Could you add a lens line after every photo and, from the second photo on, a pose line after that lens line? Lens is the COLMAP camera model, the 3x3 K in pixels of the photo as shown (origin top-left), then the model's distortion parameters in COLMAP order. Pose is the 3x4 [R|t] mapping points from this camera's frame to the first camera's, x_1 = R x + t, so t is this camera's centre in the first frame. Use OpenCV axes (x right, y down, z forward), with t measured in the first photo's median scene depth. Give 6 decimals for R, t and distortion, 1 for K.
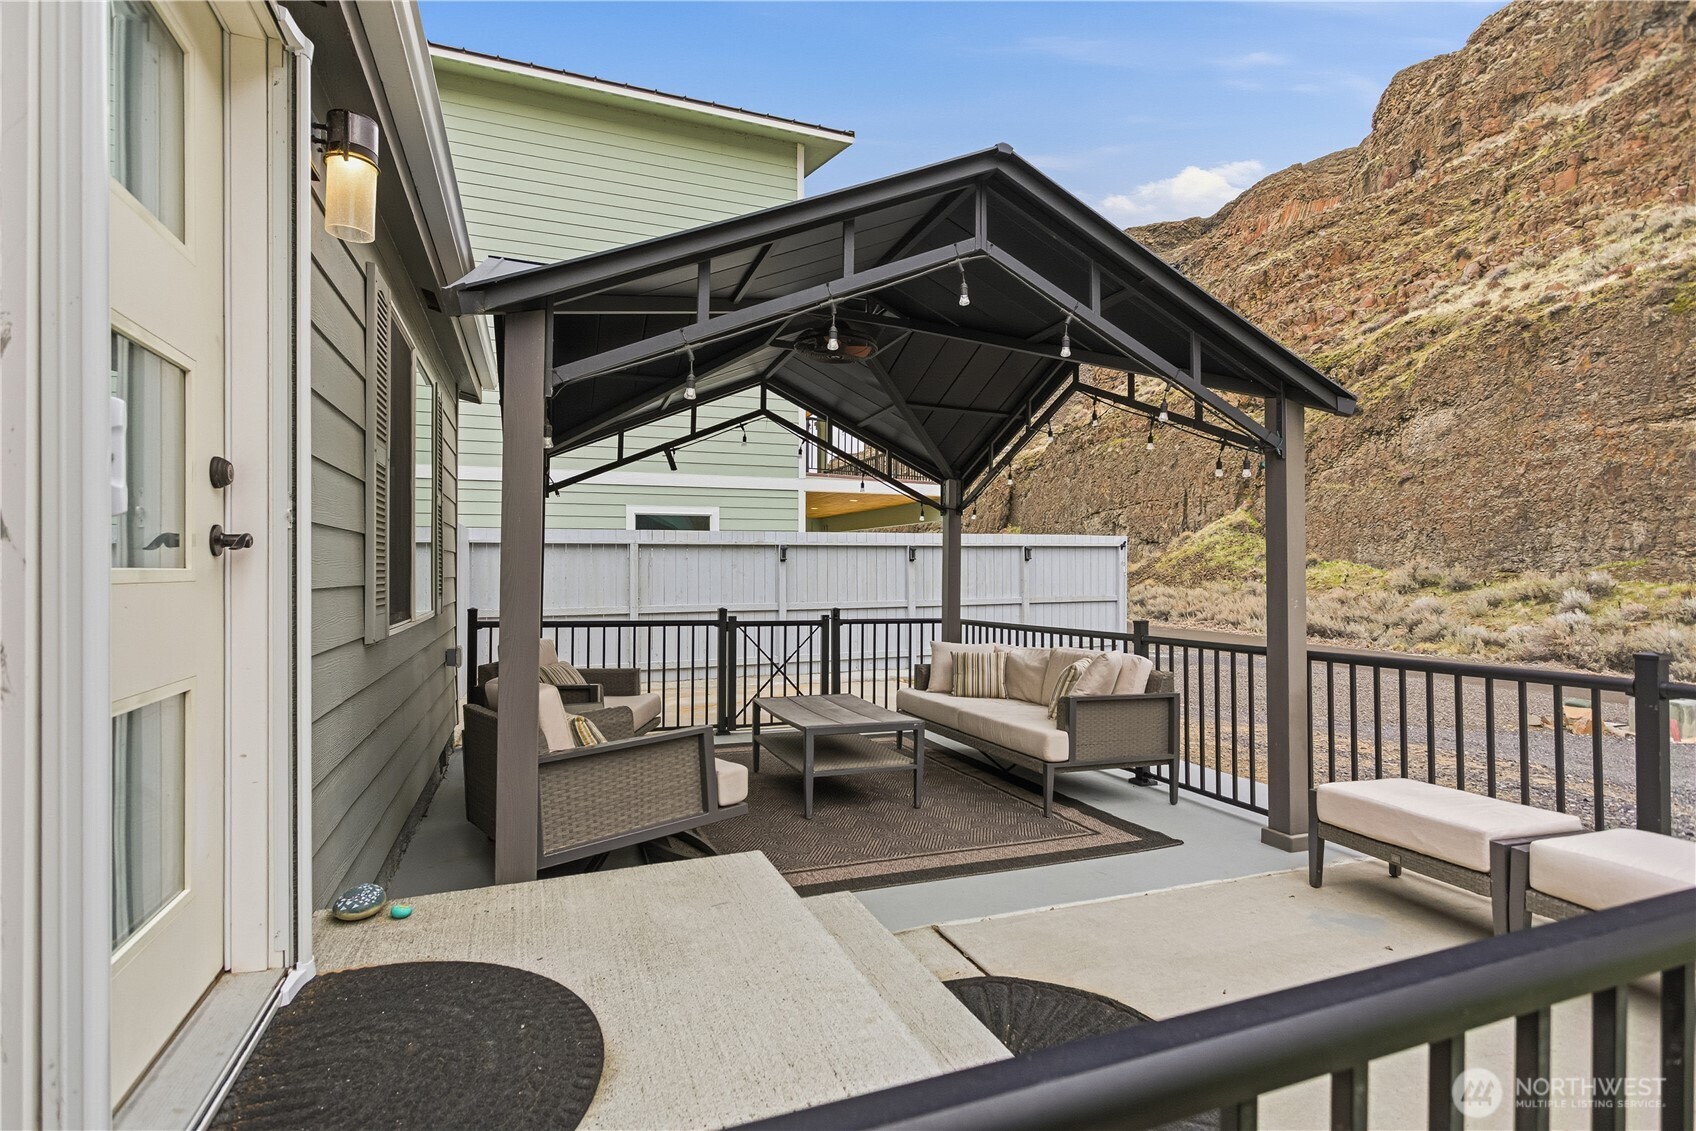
lens RADIAL K [[801.9, 0, 852.2], [0, 801.9, 567.7], [0, 0, 1]] dist [0.000333, -0.000632]
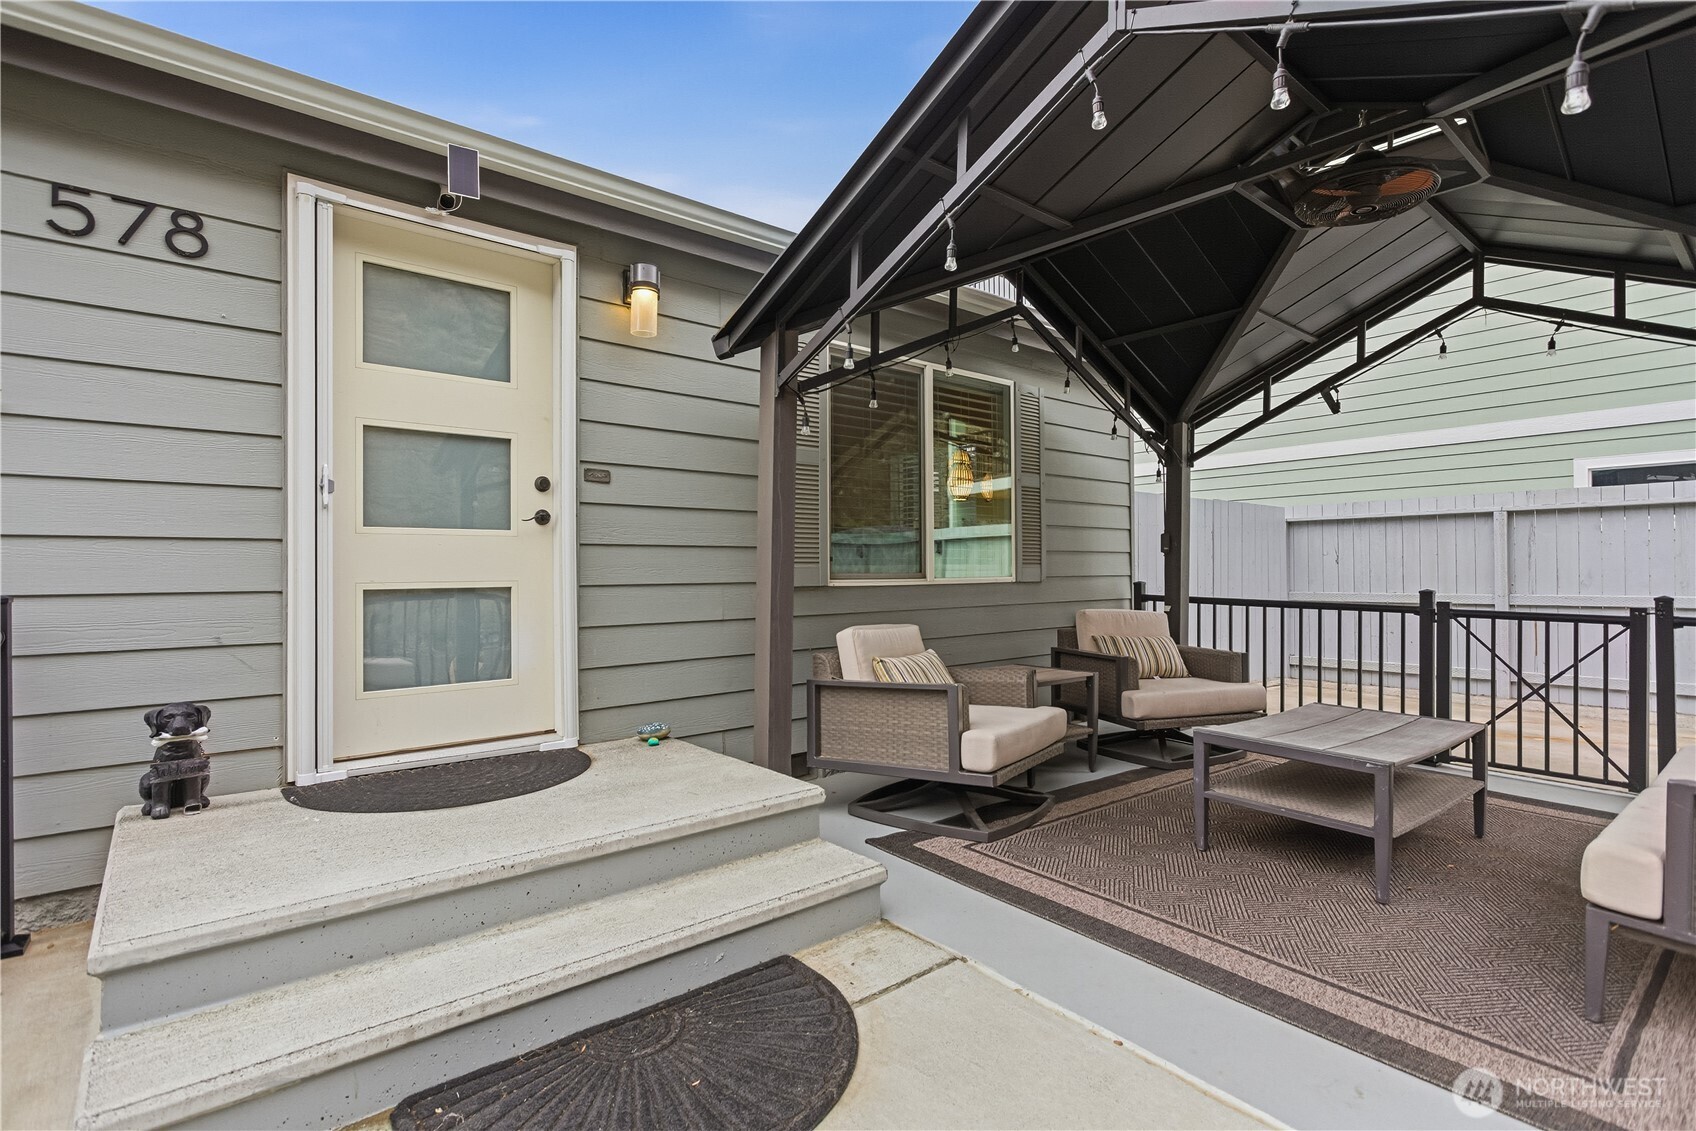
lens RADIAL K [[801.9, 0, 852.2], [0, 801.9, 567.7], [0, 0, 1]] dist [0.000333, -0.000632]
pose [[0.316534, -0.001434, -0.948580, 0.392128], [0.007543, 0.999971, 0.001005, 0.027531], [0.948551, -0.007473, 0.316536, 0.307460]]
